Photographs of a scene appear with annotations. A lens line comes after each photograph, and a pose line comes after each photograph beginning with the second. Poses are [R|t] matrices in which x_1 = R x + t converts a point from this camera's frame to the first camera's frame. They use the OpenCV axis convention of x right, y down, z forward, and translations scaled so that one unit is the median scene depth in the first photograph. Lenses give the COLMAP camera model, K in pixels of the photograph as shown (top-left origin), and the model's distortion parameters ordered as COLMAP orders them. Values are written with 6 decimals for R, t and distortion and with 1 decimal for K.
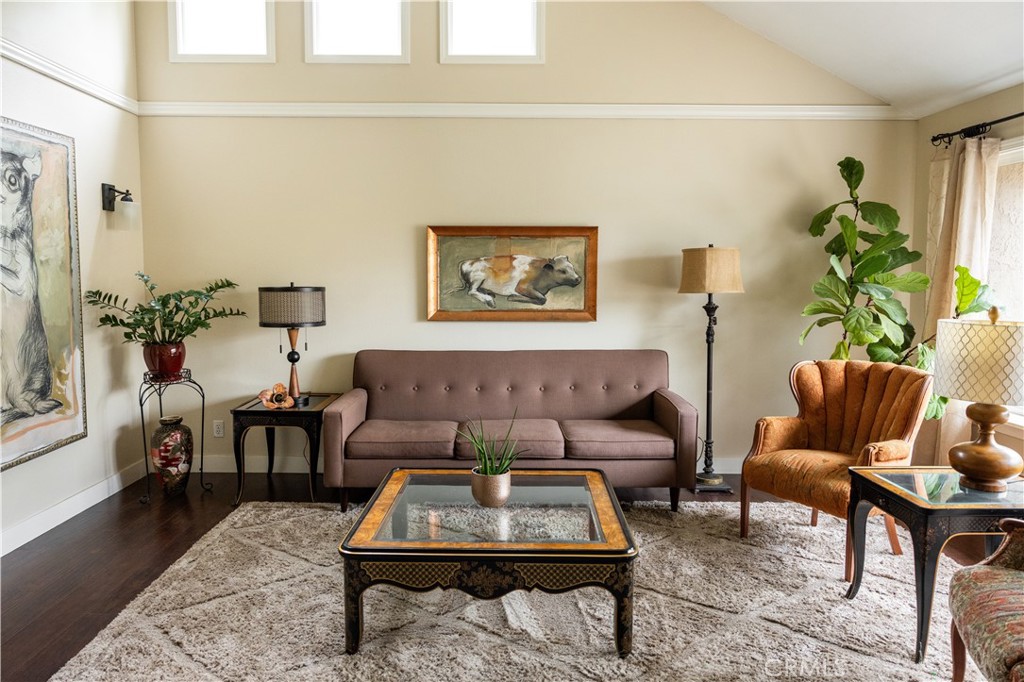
lens RADIAL K [[695.2, 0, 512.0], [0, 695.2, 341.0], [0, 0, 1]] dist [0.004060, 0.006243]
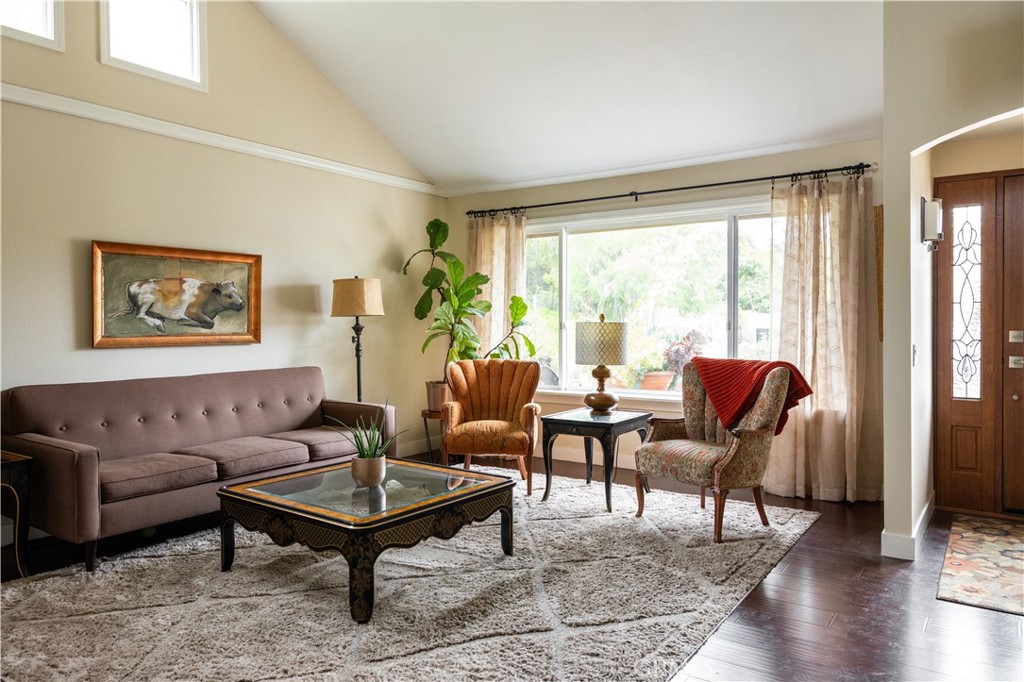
lens RADIAL K [[695.2, 0, 512.0], [0, 695.2, 341.0], [0, 0, 1]] dist [0.004060, 0.006243]
pose [[0.592936, -0.027644, 0.804775, -0.510863], [0.082285, 0.996259, -0.026403, 0.027680], [-0.801034, 0.081876, 0.592993, 0.062523]]
